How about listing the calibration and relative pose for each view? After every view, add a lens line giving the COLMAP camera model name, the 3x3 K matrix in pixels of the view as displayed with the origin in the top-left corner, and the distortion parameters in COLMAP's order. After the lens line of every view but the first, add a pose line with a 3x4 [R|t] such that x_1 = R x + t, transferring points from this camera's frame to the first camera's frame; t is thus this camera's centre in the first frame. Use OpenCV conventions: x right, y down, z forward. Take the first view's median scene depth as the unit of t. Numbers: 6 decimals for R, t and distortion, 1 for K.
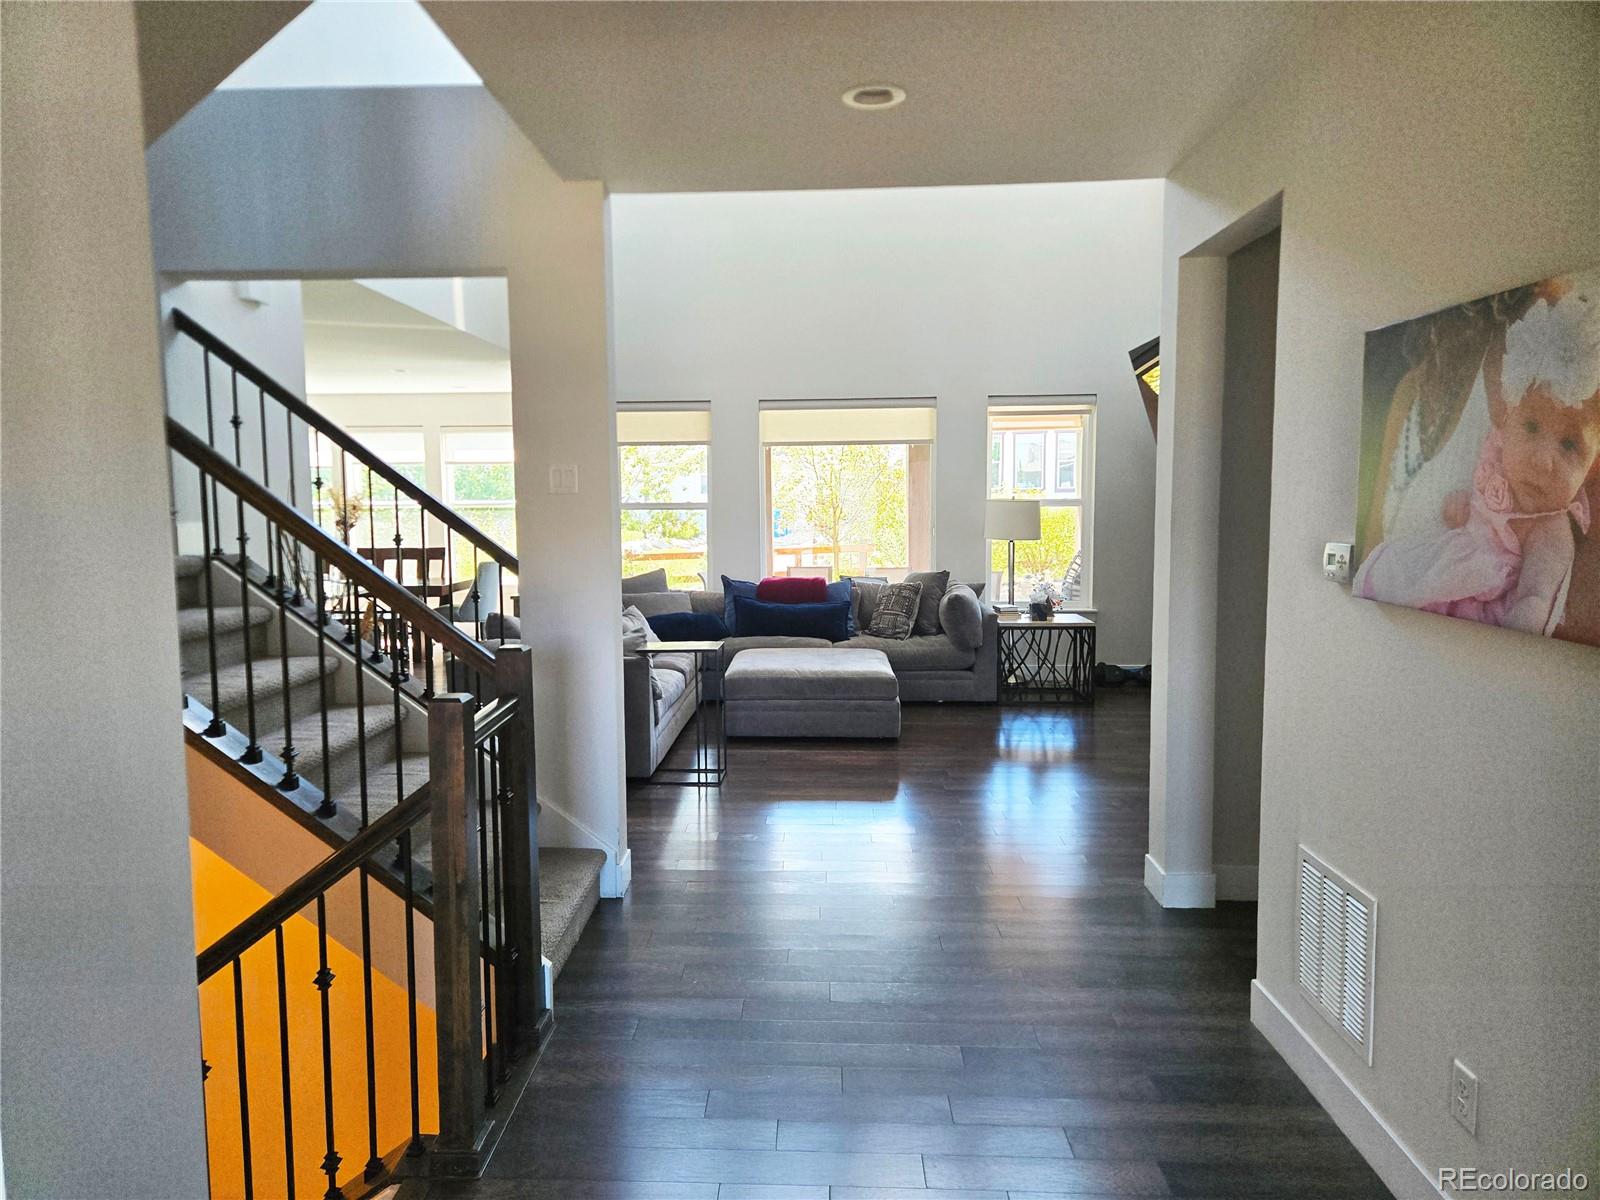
lens RADIAL K [[1084.7, 0, 771.5], [0, 1084.7, 599.4], [0, 0, 1]] dist [0.097592, -0.093997]
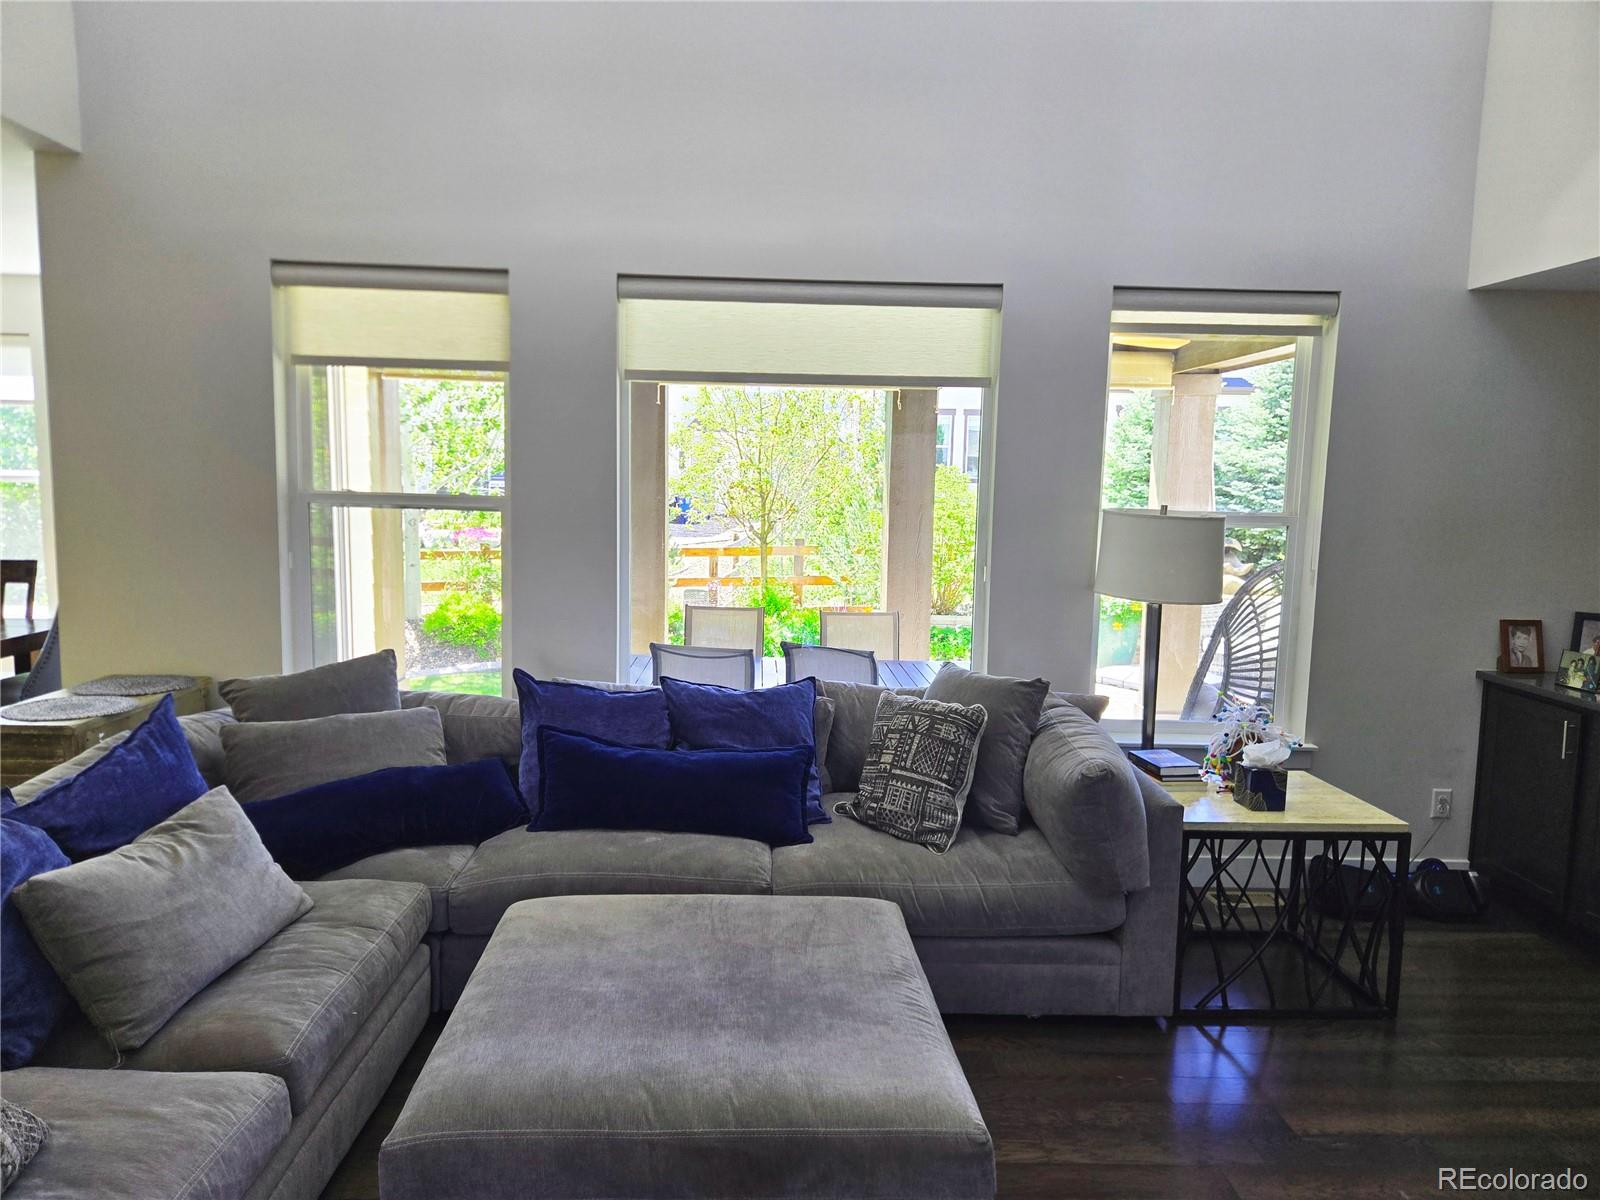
lens RADIAL K [[1071.8, 0, 784.8], [0, 1071.8, 597.5], [0, 0, 1]] dist [0.068430, -0.054825]
pose [[0.996549, 0.023297, 0.079669, 0.026547], [-0.024651, 0.999567, 0.016059, -0.062466], [-0.079261, -0.017967, 0.996692, 0.588973]]
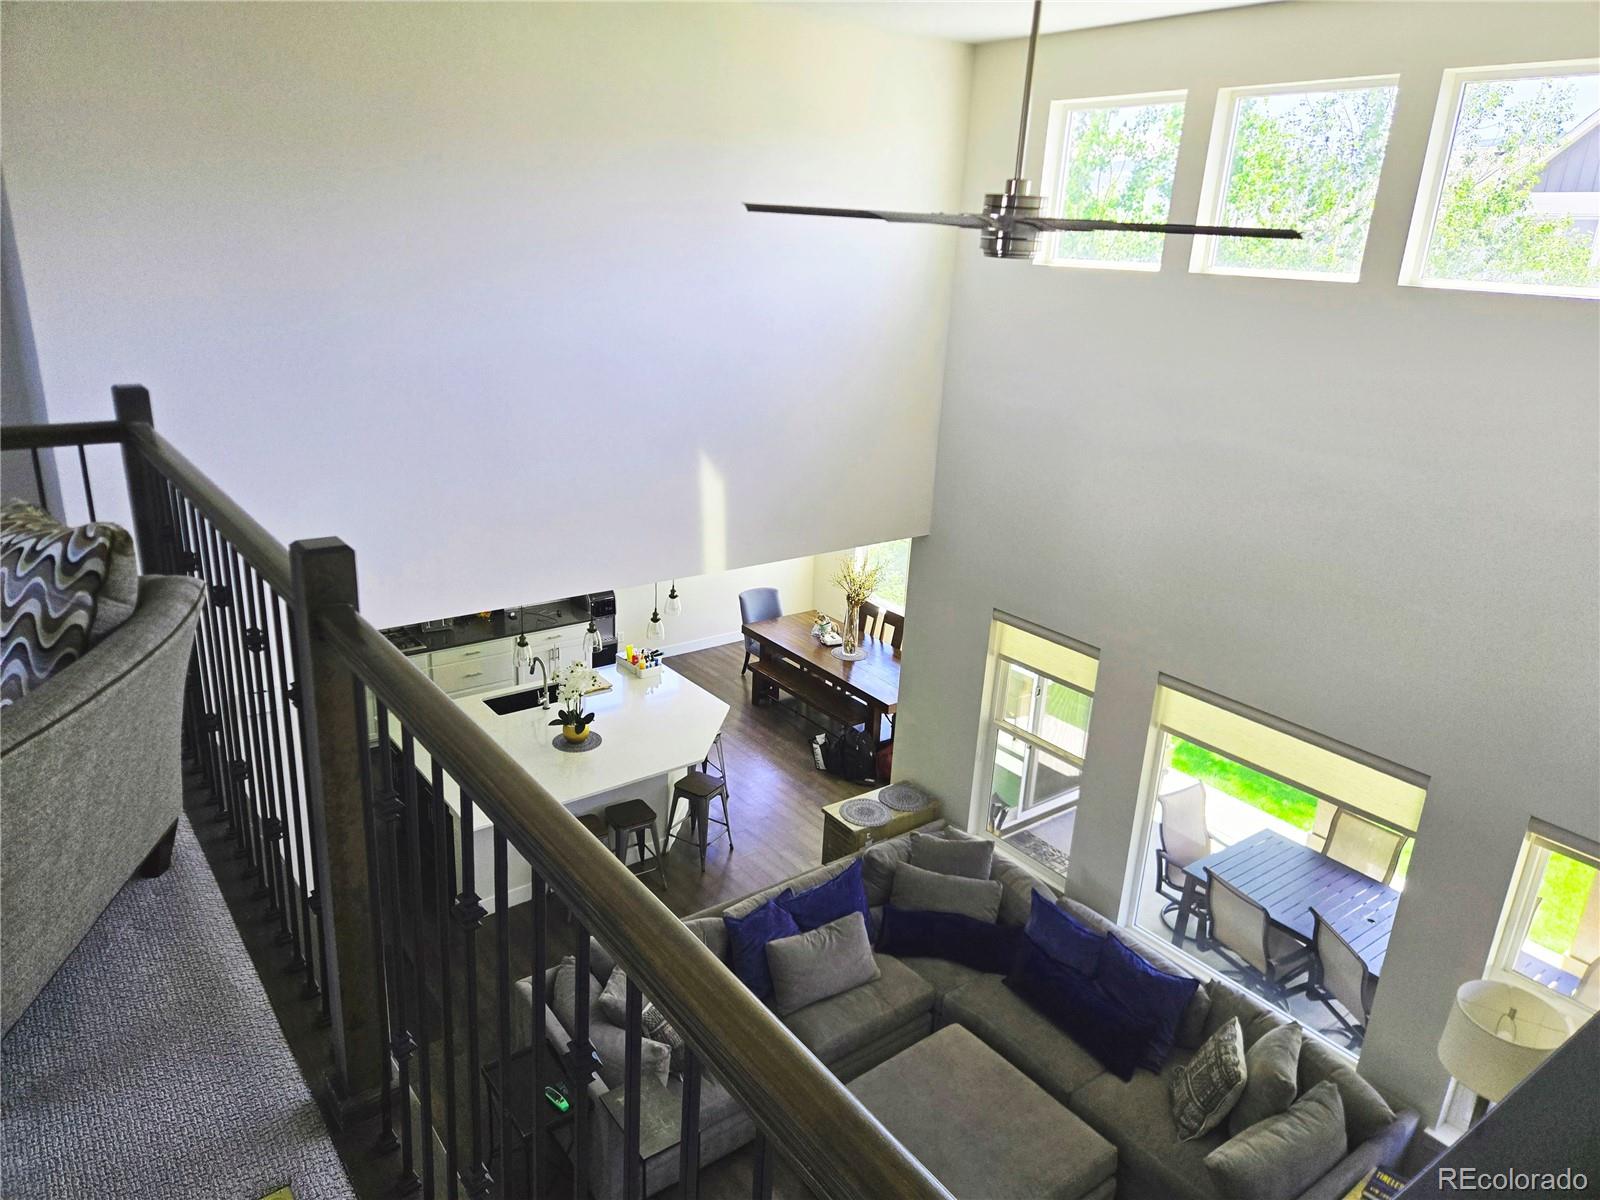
lens RADIAL K [[1071.8, 0, 784.8], [0, 1071.8, 597.5], [0, 0, 1]] dist [0.068430, -0.054825]
pose [[0.639837, 0.288926, -0.712131, 0.344963], [-0.124576, 0.953375, 0.274875, -0.428966], [0.758347, -0.087160, 0.645998, 0.406435]]
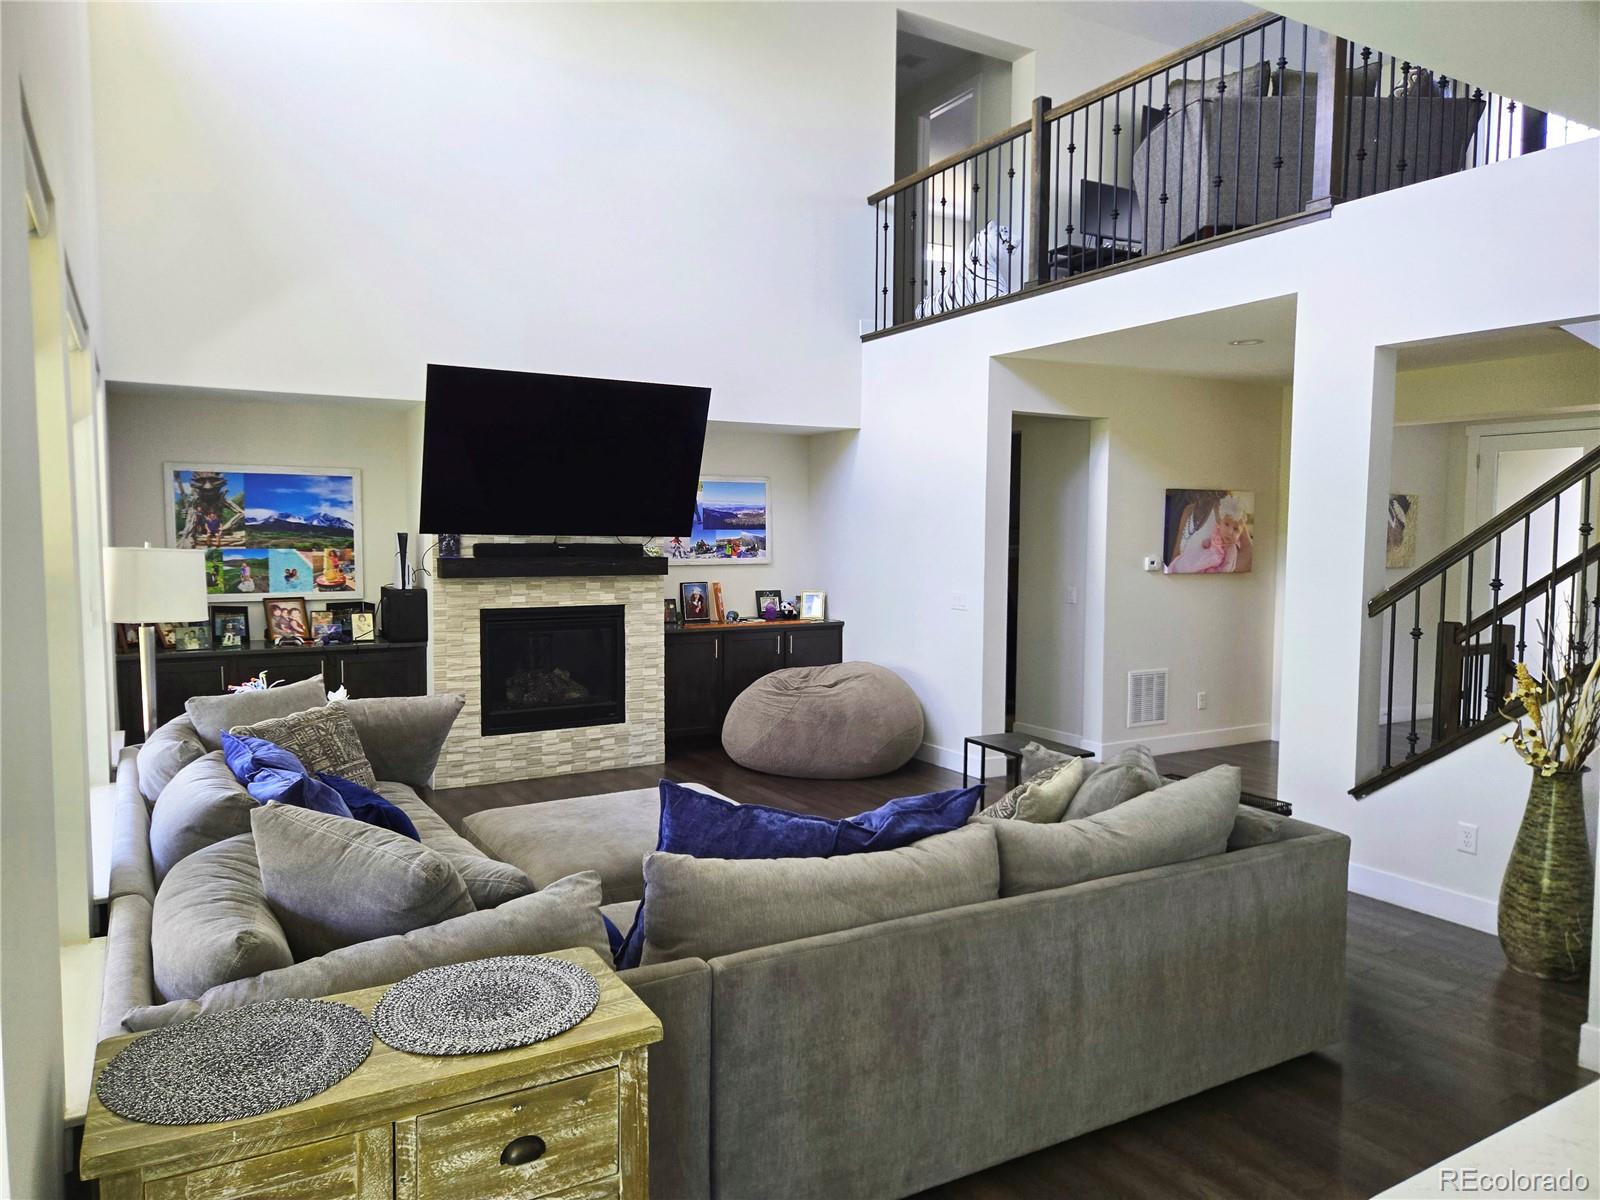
lens RADIAL K [[1071.8, 0, 784.8], [0, 1071.8, 597.5], [0, 0, 1]] dist [0.068430, -0.054825]
pose [[-0.552851, -0.043416, 0.832148, -0.432192], [0.079807, 0.991292, 0.104740, -0.105315], [-0.829449, 0.124317, -0.544572, 1.105918]]
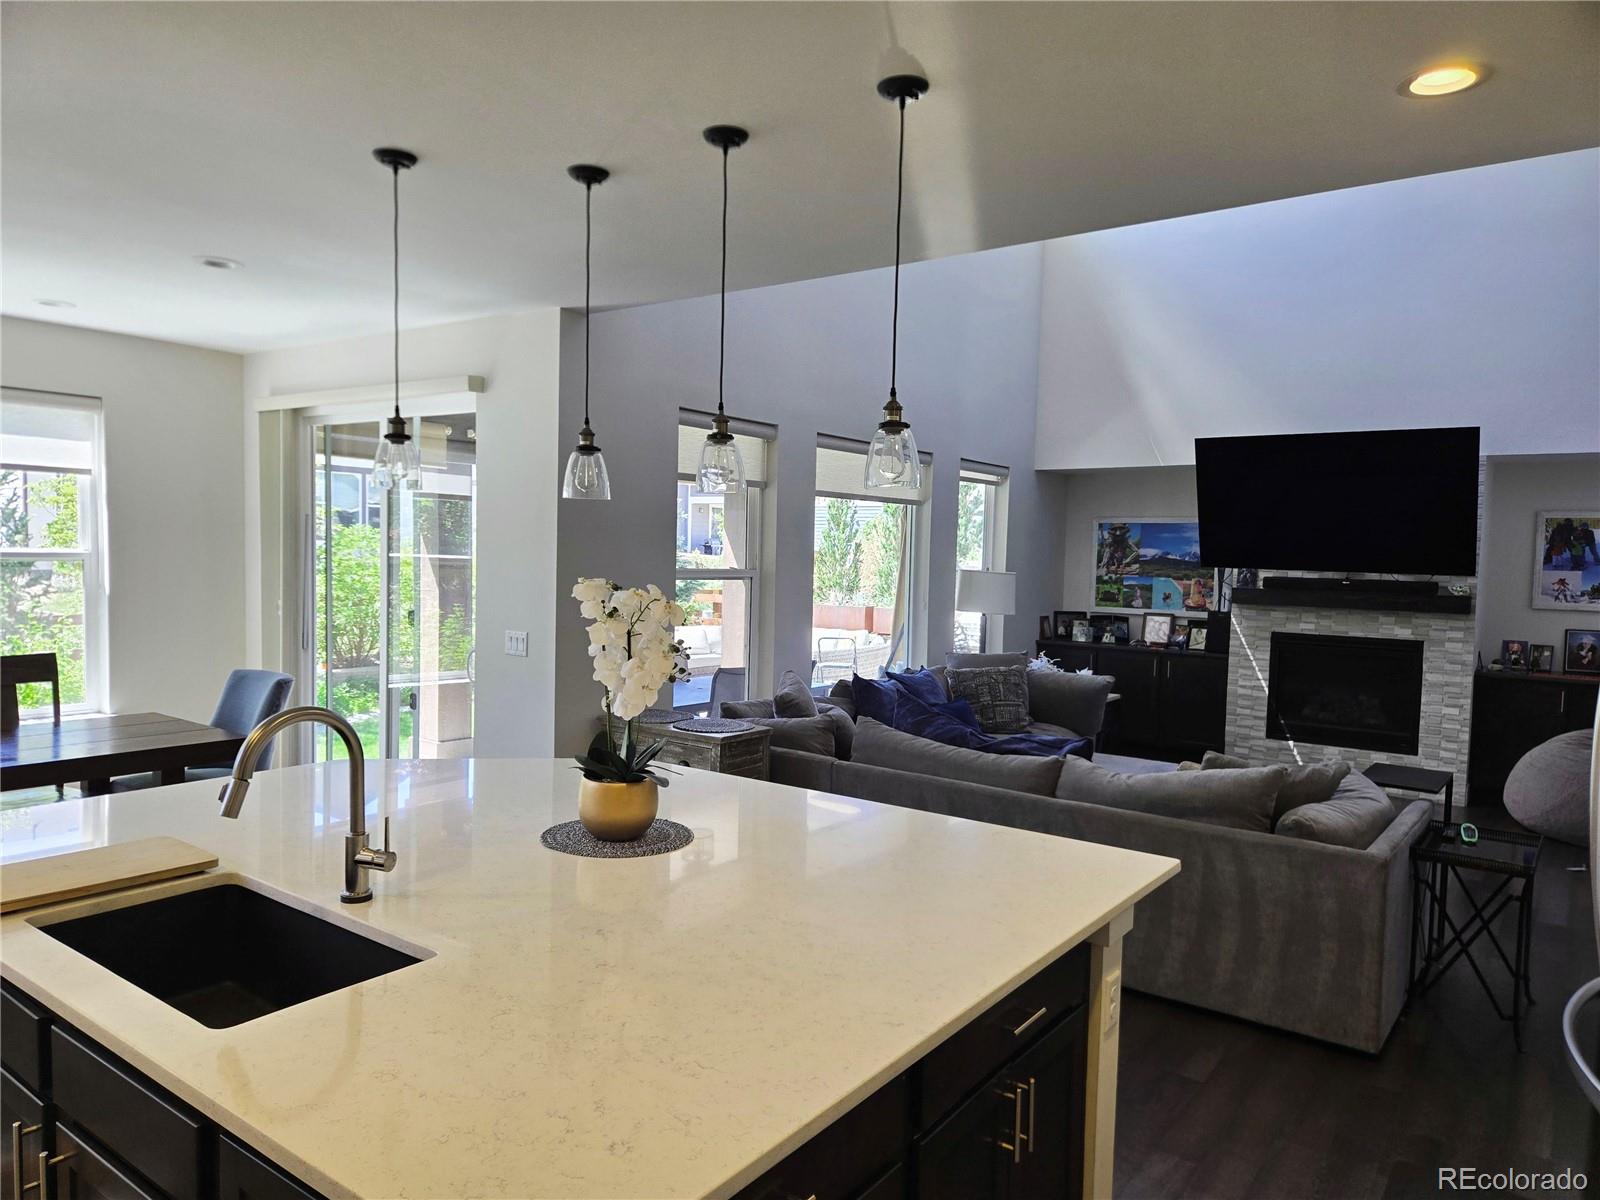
lens RADIAL K [[1082.2, 0, 760.7], [0, 1082.2, 611.9], [0, 0, 1]] dist [0.058519, -0.054339]
pose [[0.563148, -0.022501, 0.826050, -0.705920], [0.048618, 0.998800, -0.005938, -0.063841], [-0.824925, 0.043505, 0.563566, 0.672747]]
